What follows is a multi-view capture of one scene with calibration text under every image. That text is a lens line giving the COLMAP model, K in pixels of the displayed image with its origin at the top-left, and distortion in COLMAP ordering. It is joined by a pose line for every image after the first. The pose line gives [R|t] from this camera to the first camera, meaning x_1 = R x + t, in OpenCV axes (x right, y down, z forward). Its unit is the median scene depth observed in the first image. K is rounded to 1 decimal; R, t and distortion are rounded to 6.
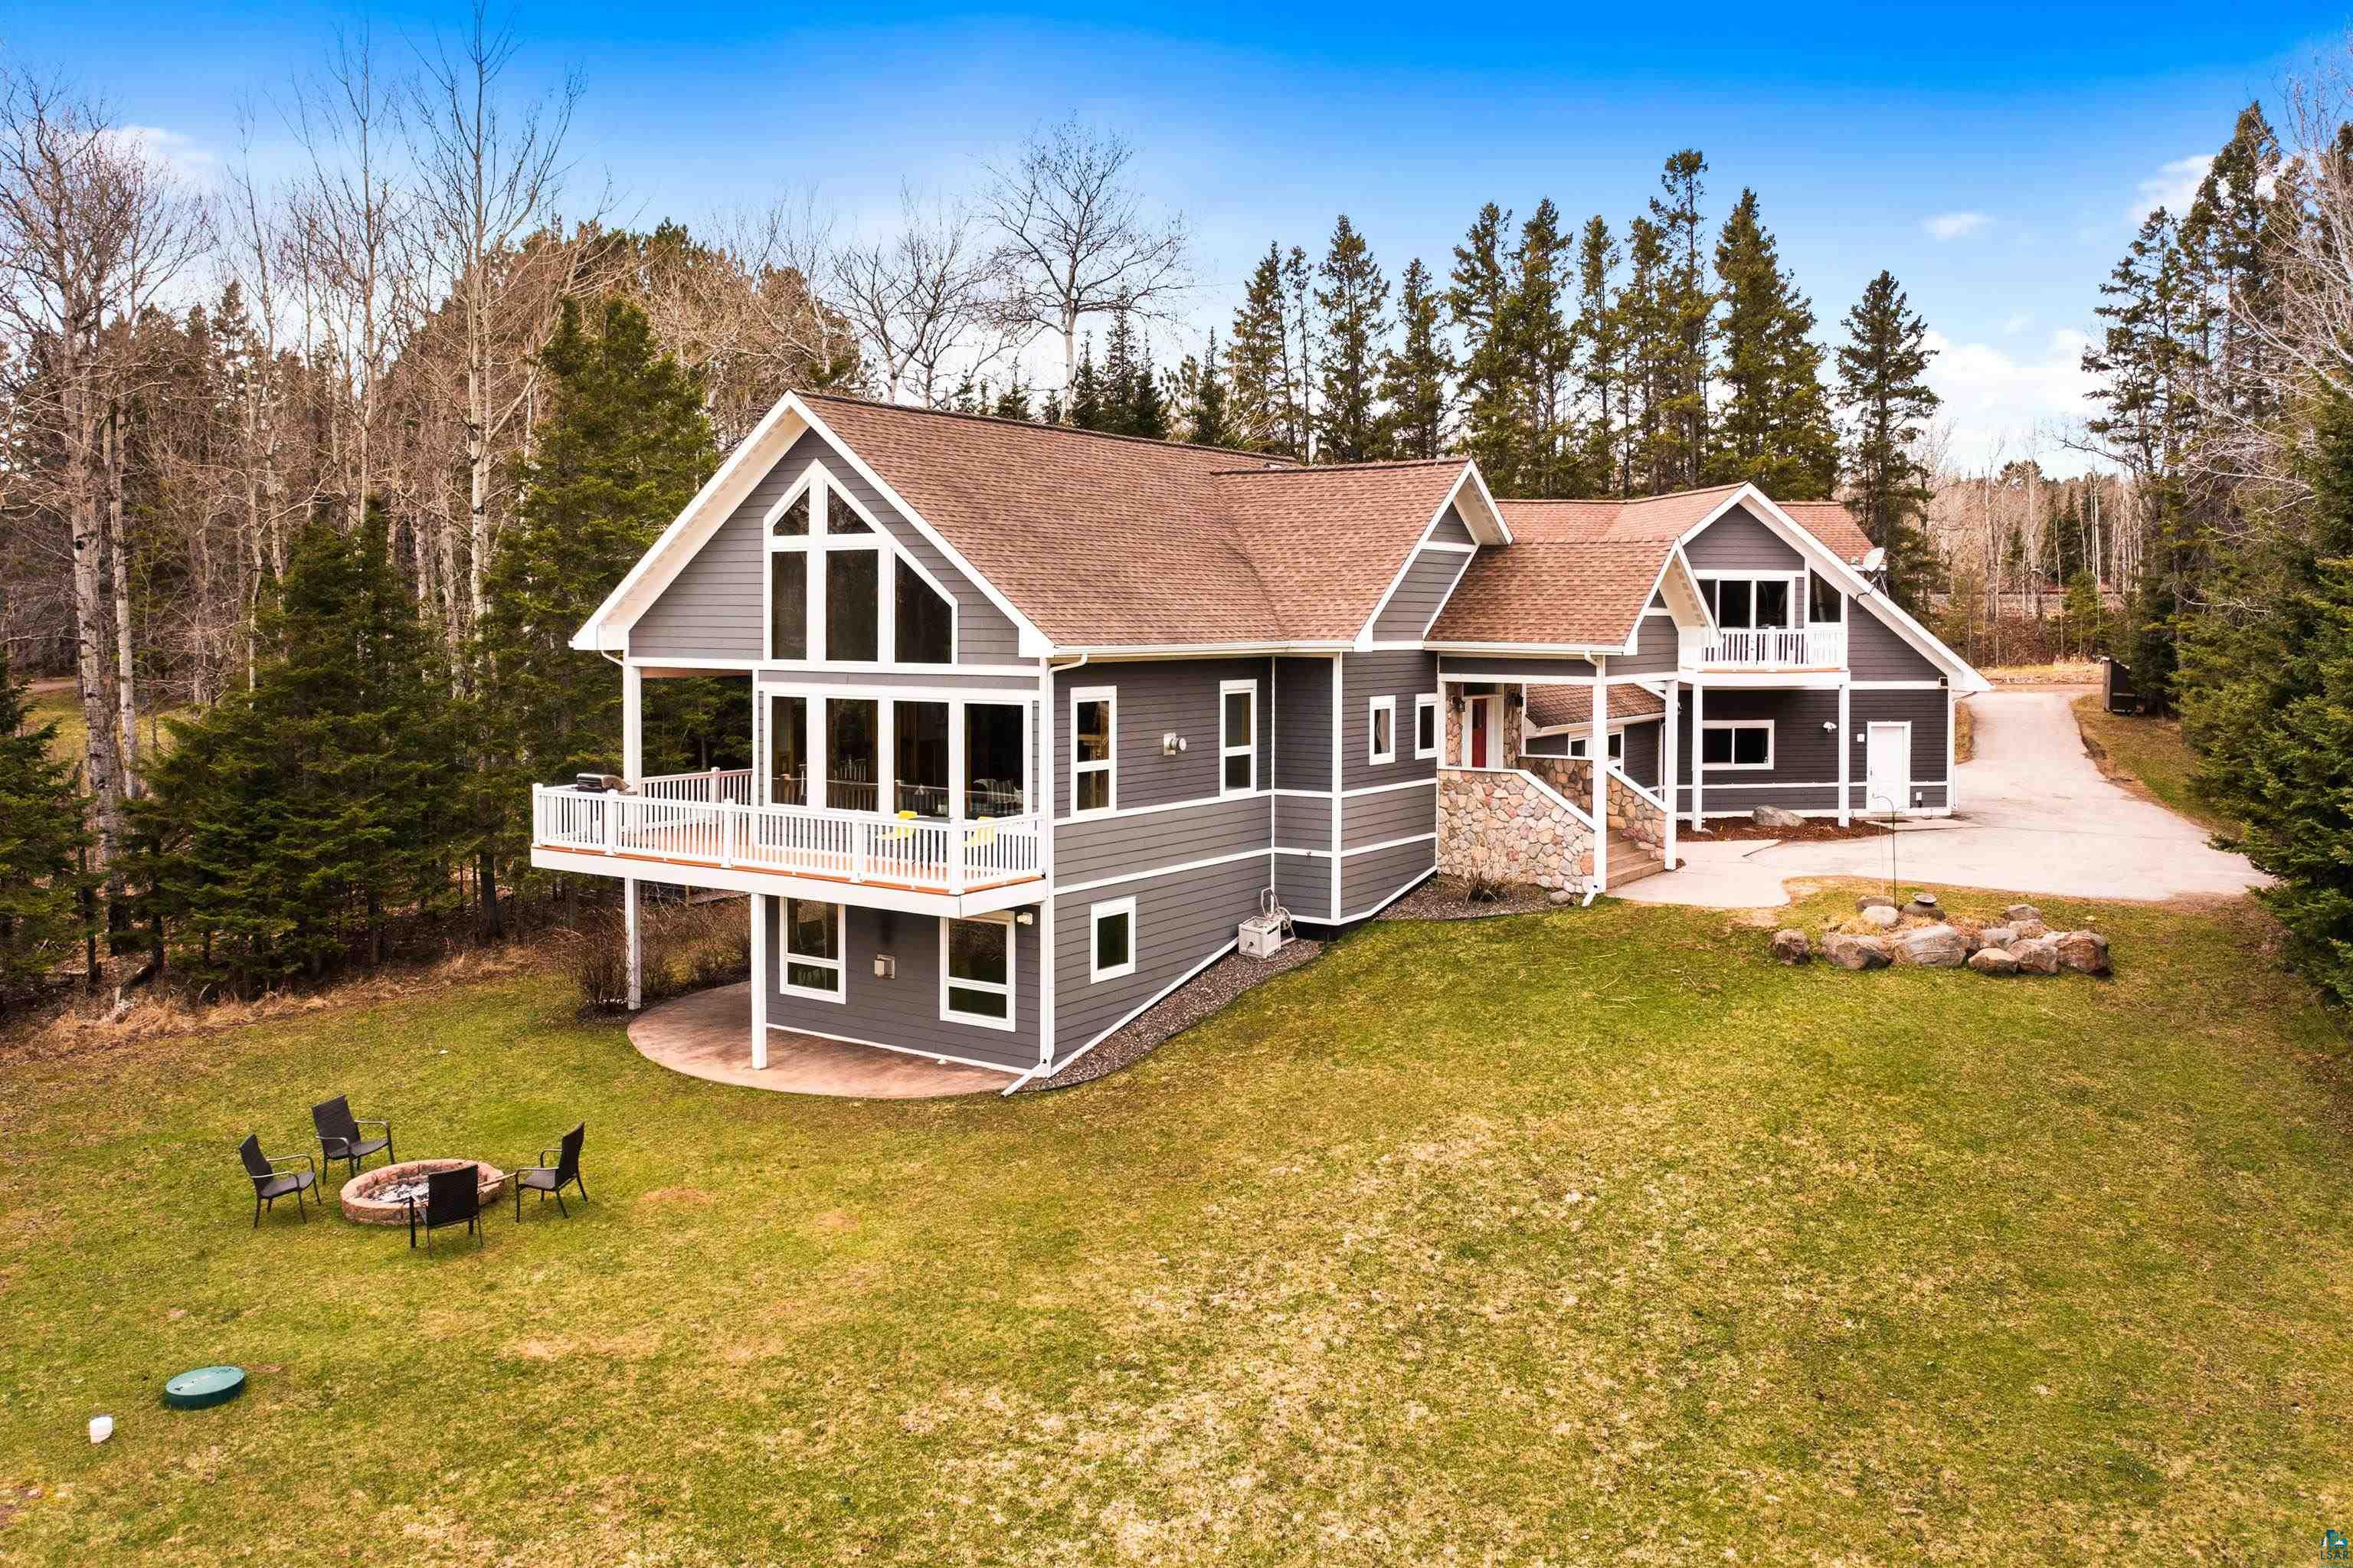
lens RADIAL K [[1880.9, 0, 1176.4], [0, 1880.9, 659.1], [0, 0, 1]] dist [-0.019110, -0.006515]
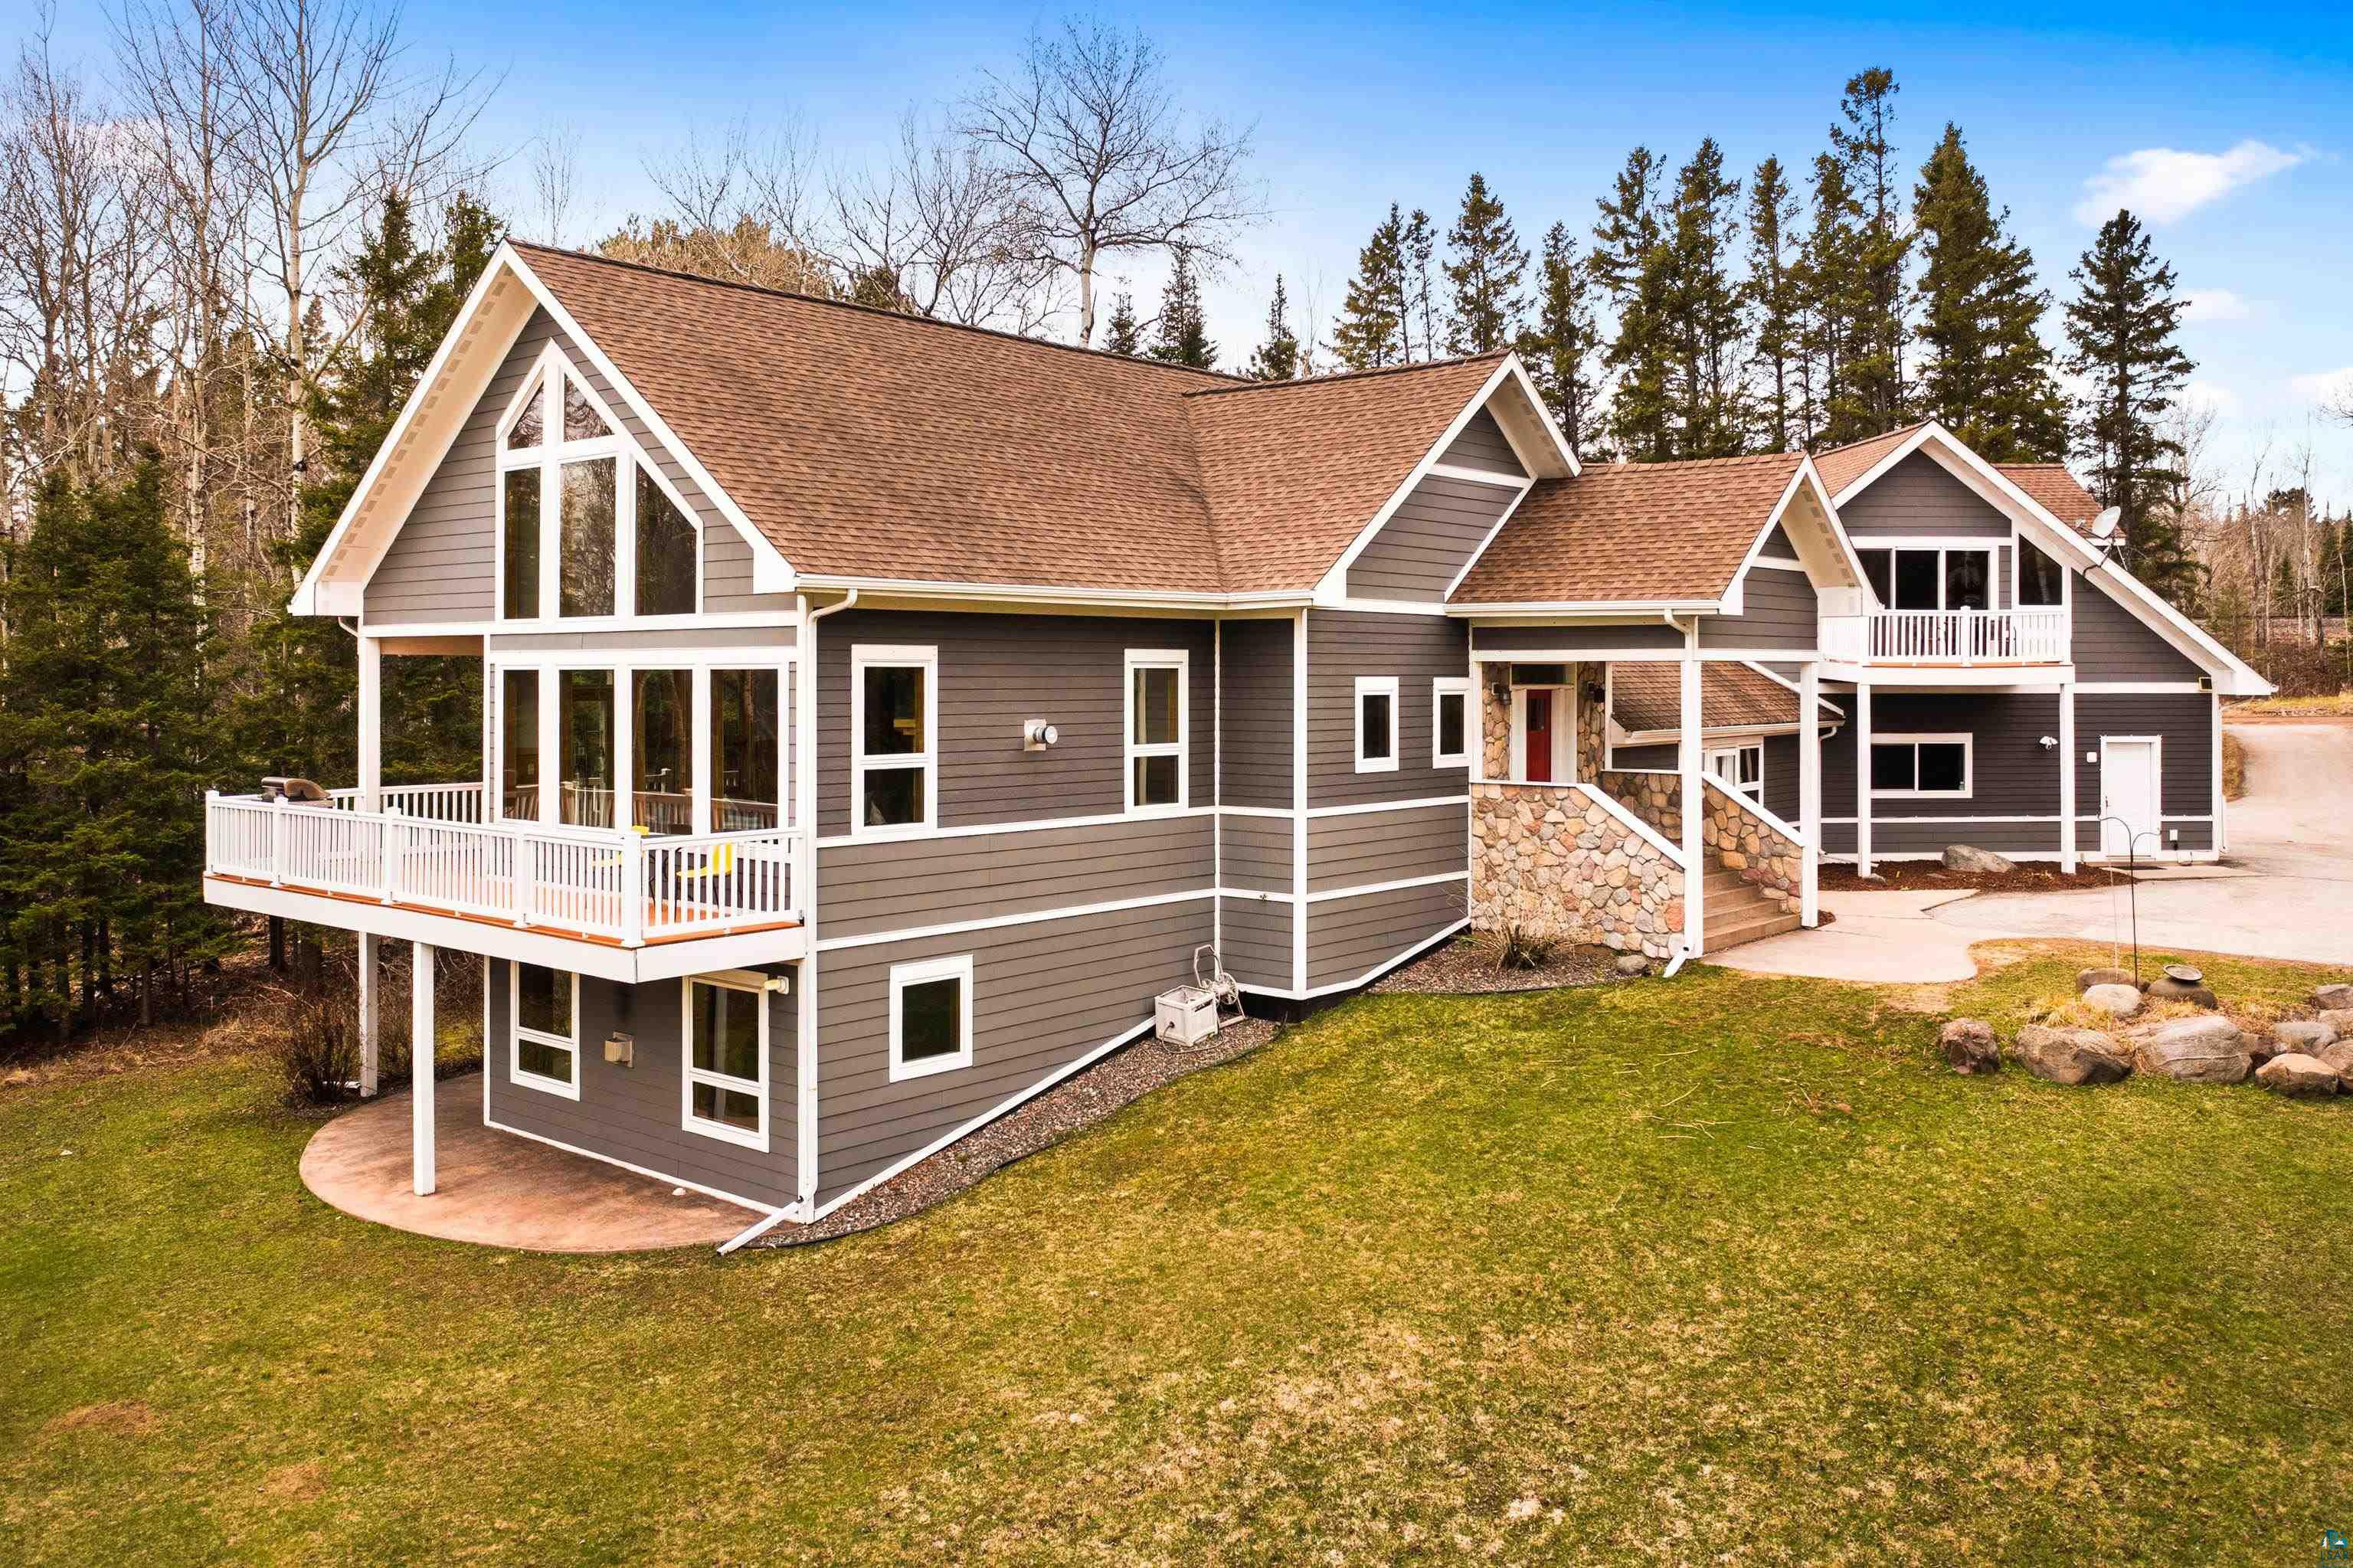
lens RADIAL K [[1869.9, 0, 1182.6], [0, 1869.9, 673.5], [0, 0, 1]] dist [-0.018896, 0.009080]
pose [[0.993698, -0.003133, -0.112045, 0.119117], [0.000577, 0.999739, -0.022830, 0.035640], [0.112087, 0.022621, 0.993441, 0.297877]]
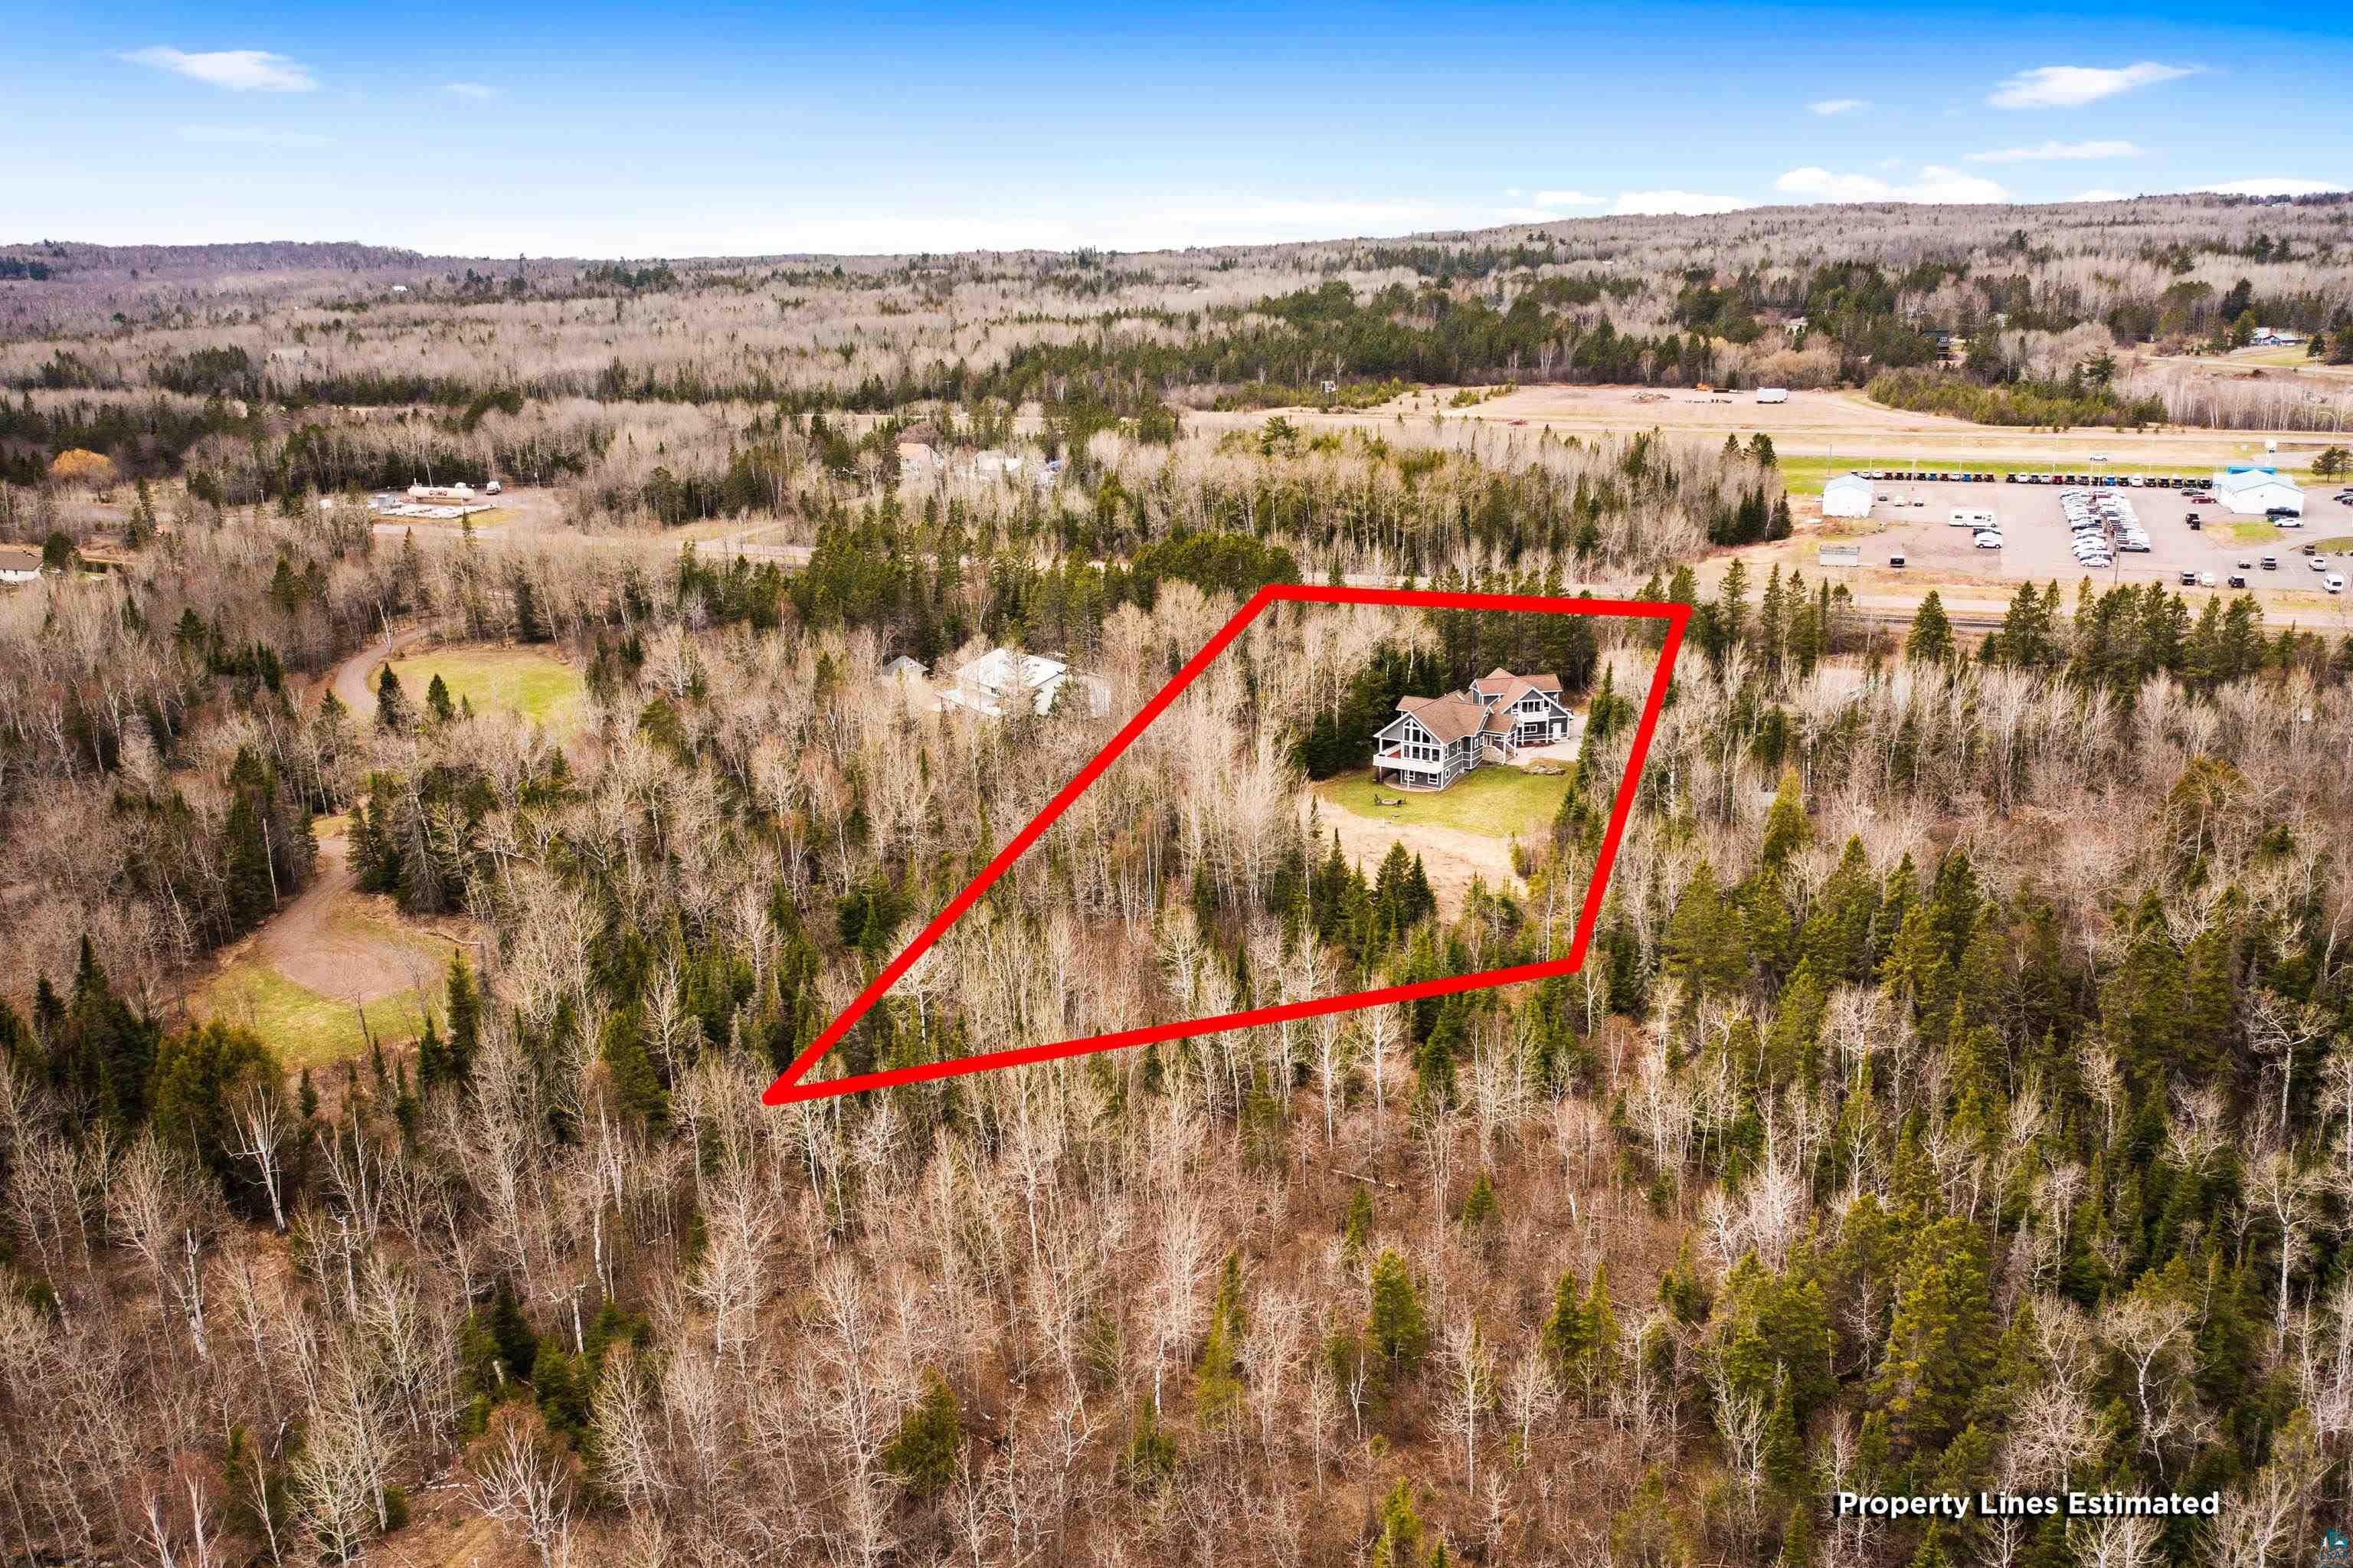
lens RADIAL K [[1869.6, 0, 1176.5], [0, 1869.6, 784.0], [0, 0, 1]] dist [0.008103, 0.002852]
pose [[0.999598, -0.023718, 0.015532, -1.274572], [0.019267, 0.970199, 0.241544, -1.719539], [-0.020798, -0.241148, 0.970265, -6.616522]]
